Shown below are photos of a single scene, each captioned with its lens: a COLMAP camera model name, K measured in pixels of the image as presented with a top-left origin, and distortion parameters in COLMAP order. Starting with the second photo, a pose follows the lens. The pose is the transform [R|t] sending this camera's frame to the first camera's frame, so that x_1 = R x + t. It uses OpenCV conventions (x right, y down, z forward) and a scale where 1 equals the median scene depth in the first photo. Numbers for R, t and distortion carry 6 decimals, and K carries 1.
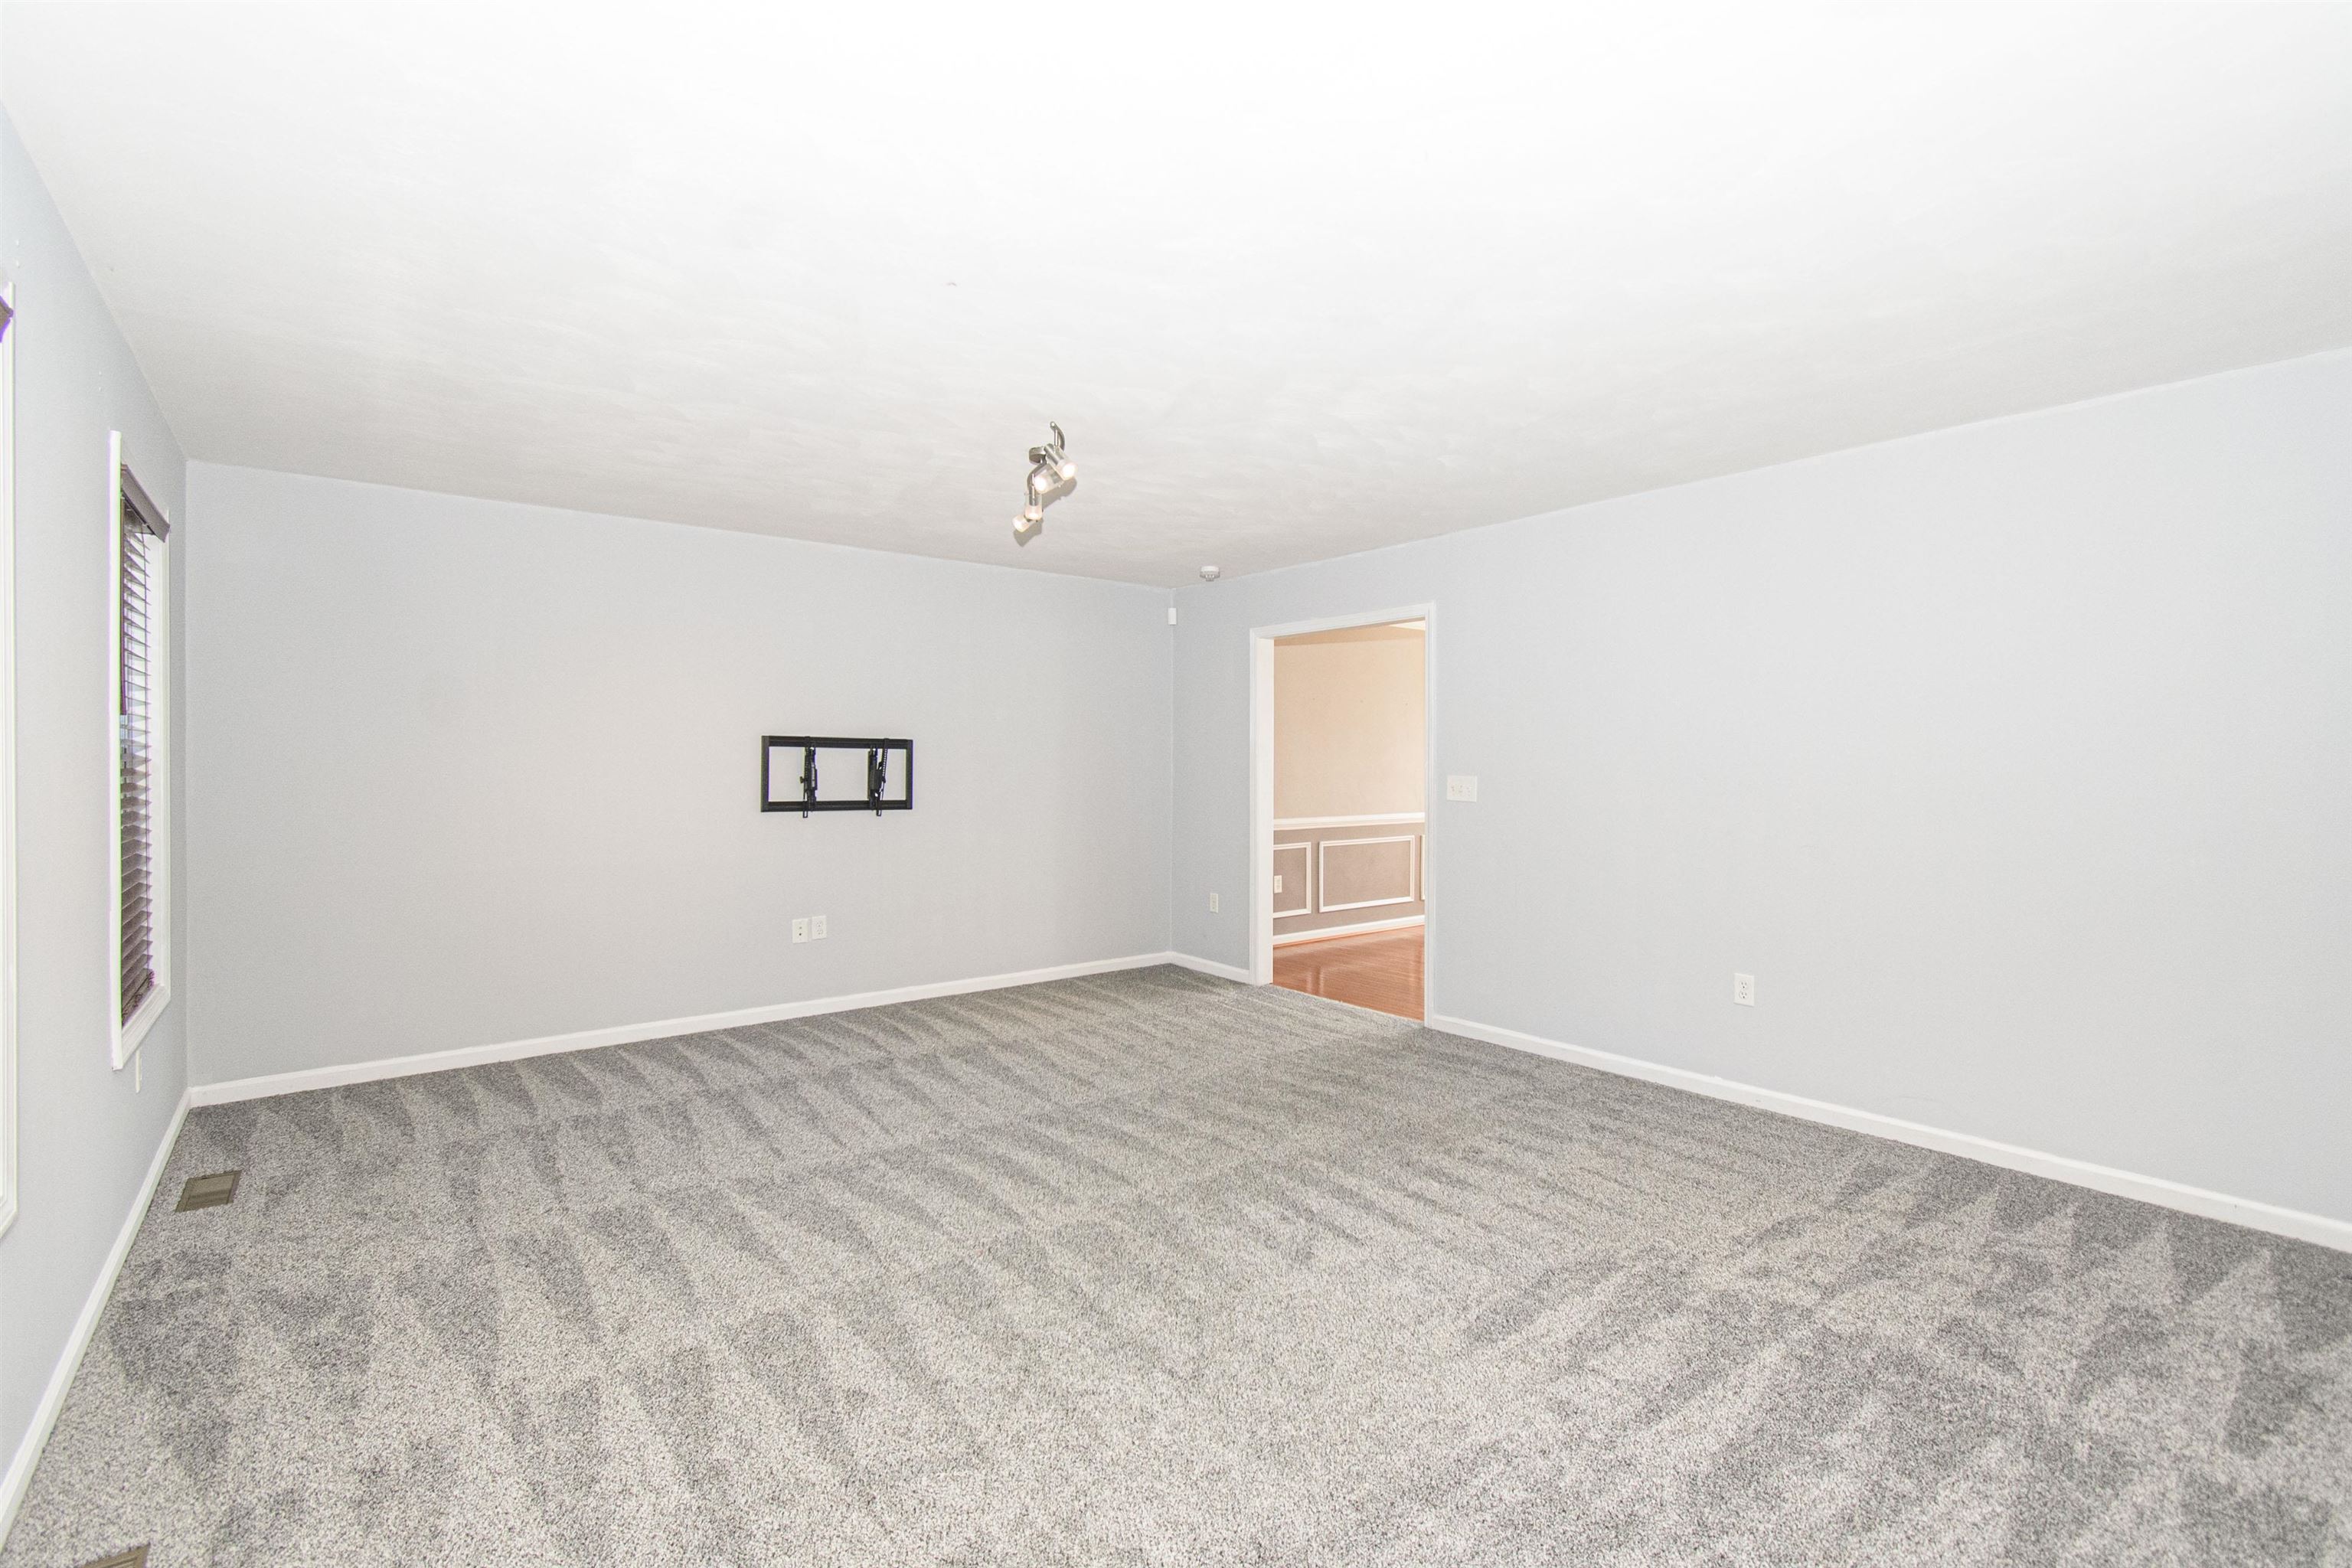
lens RADIAL K [[1069.3, 0, 1167.9], [0, 1069.3, 772.1], [0, 0, 1]] dist [0.008503, -0.002935]
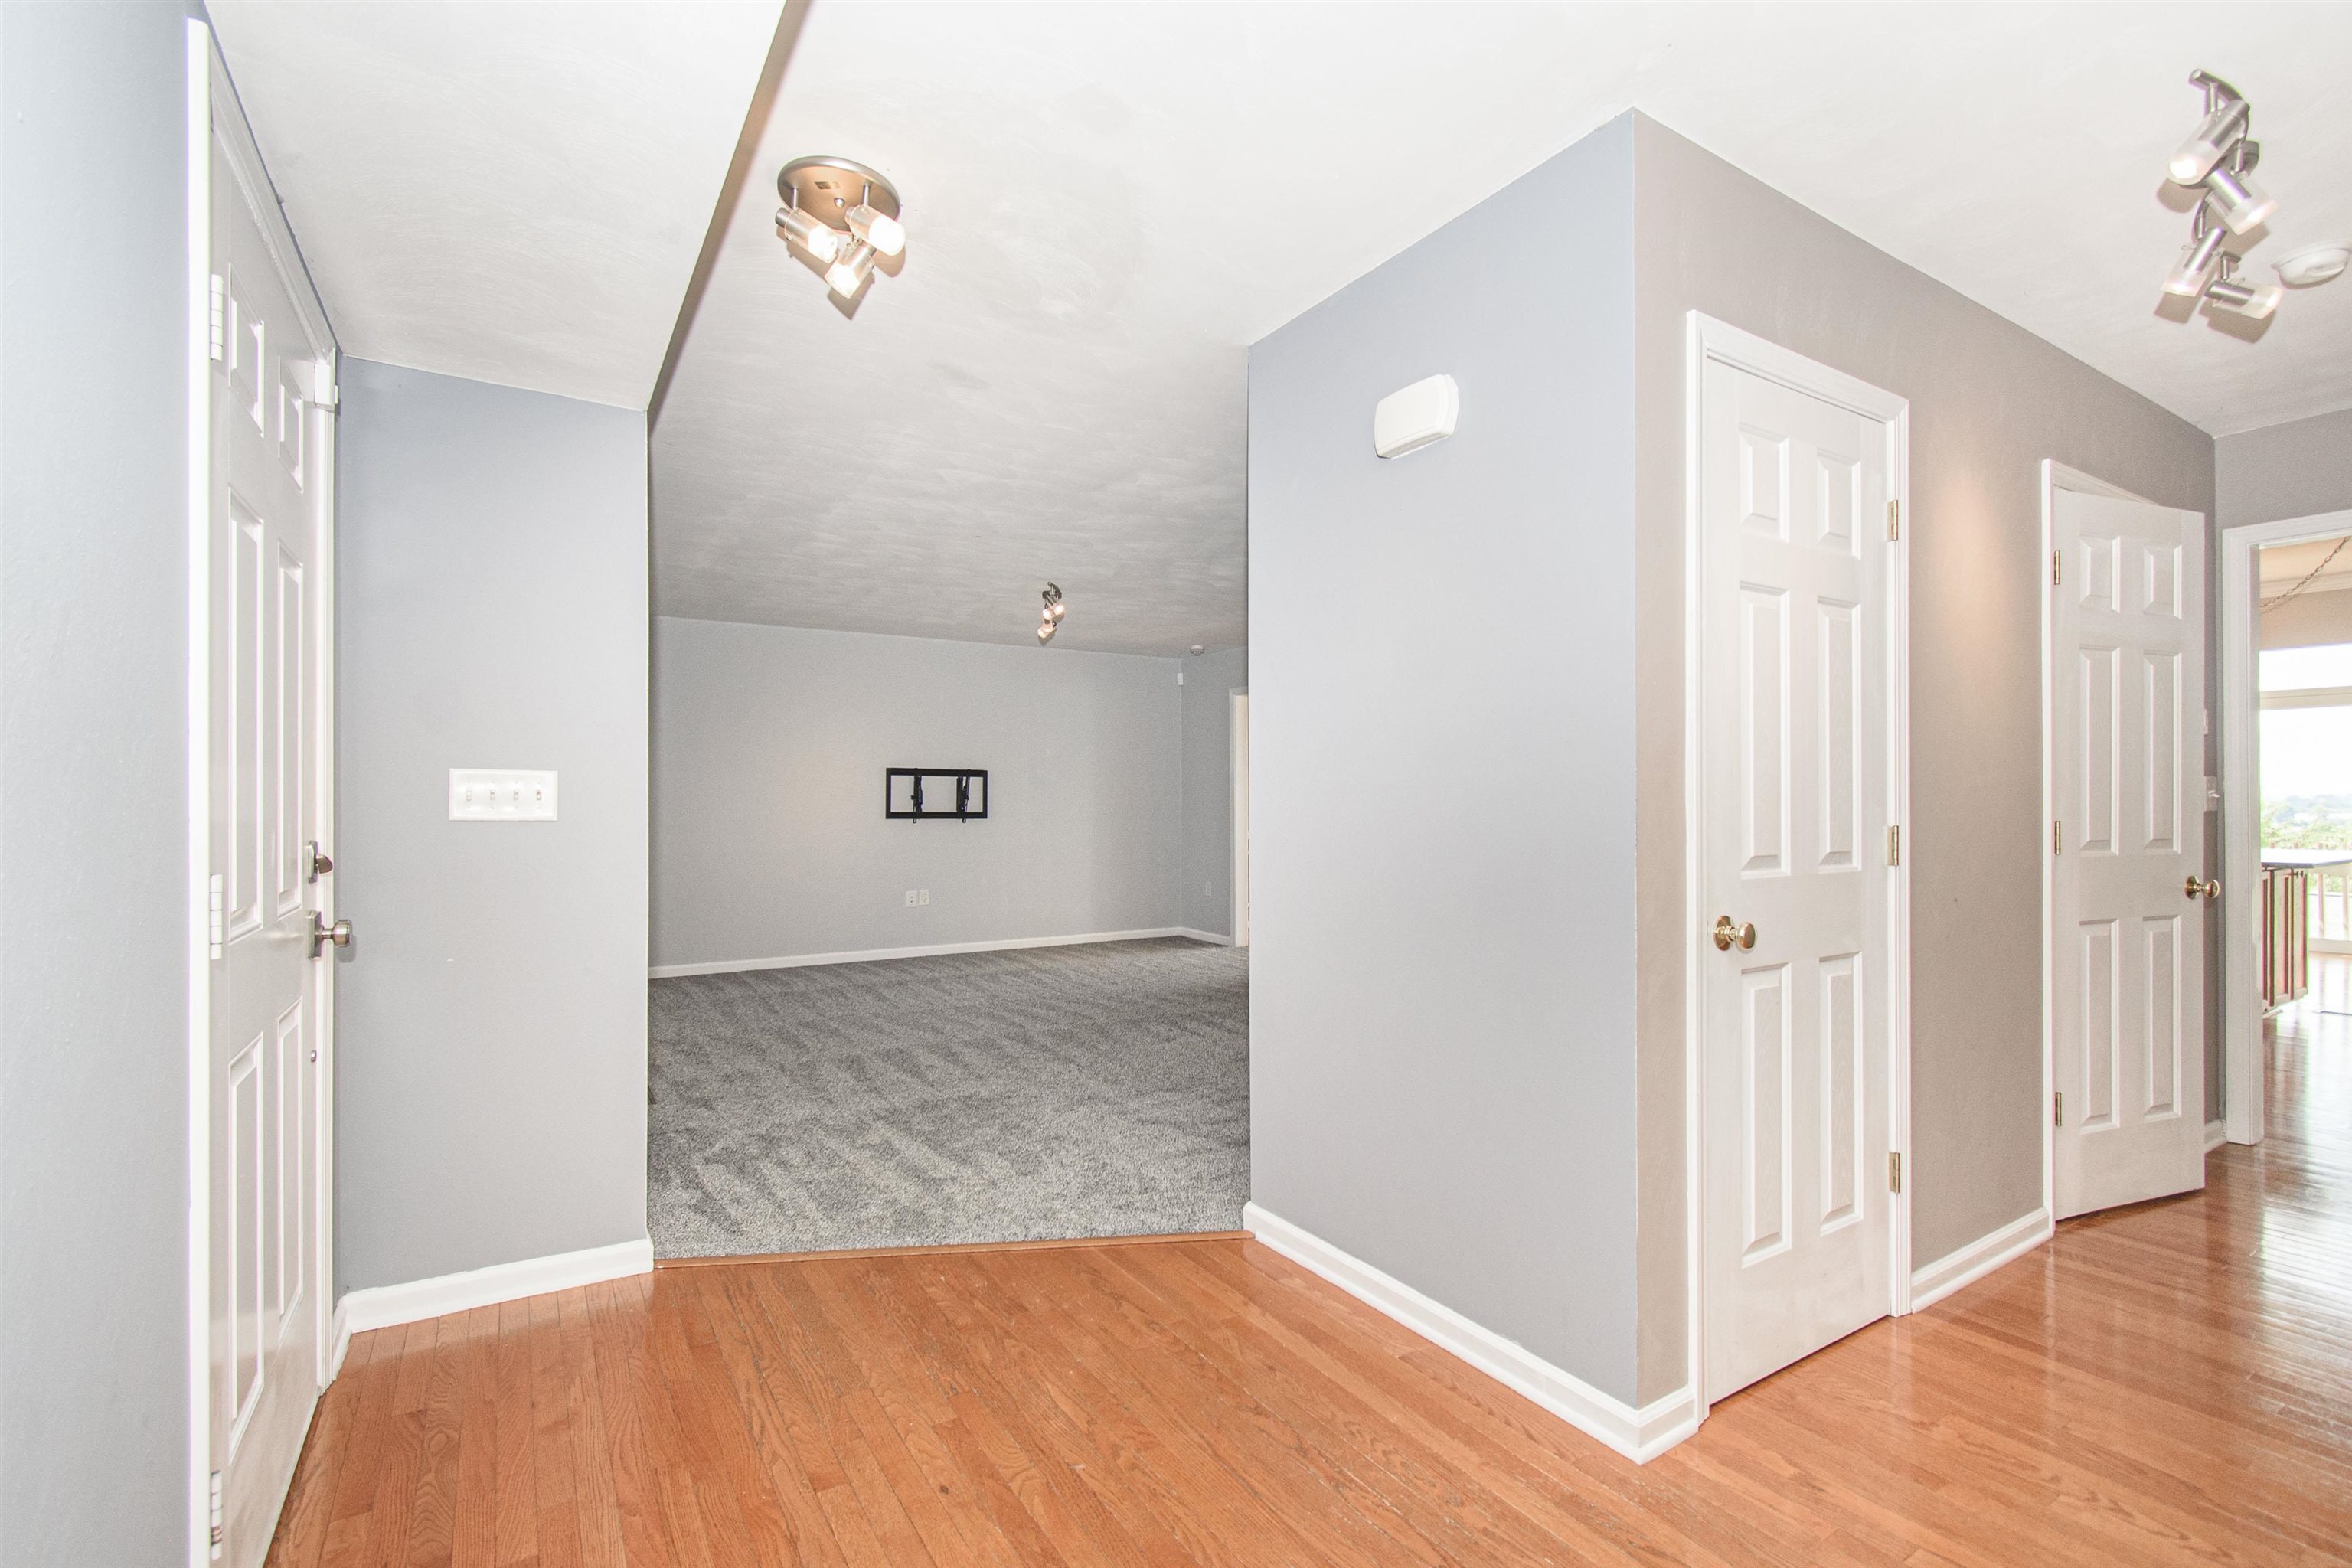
lens RADIAL K [[1069.3, 0, 1186.8], [0, 1069.3, 788.6], [0, 0, 1]] dist [0.008503, -0.002935]
pose [[0.996105, -0.008190, -0.087792, 0.168726], [0.006271, 0.999736, -0.022113, 0.030001], [0.087950, 0.021477, 0.995893, -0.448300]]
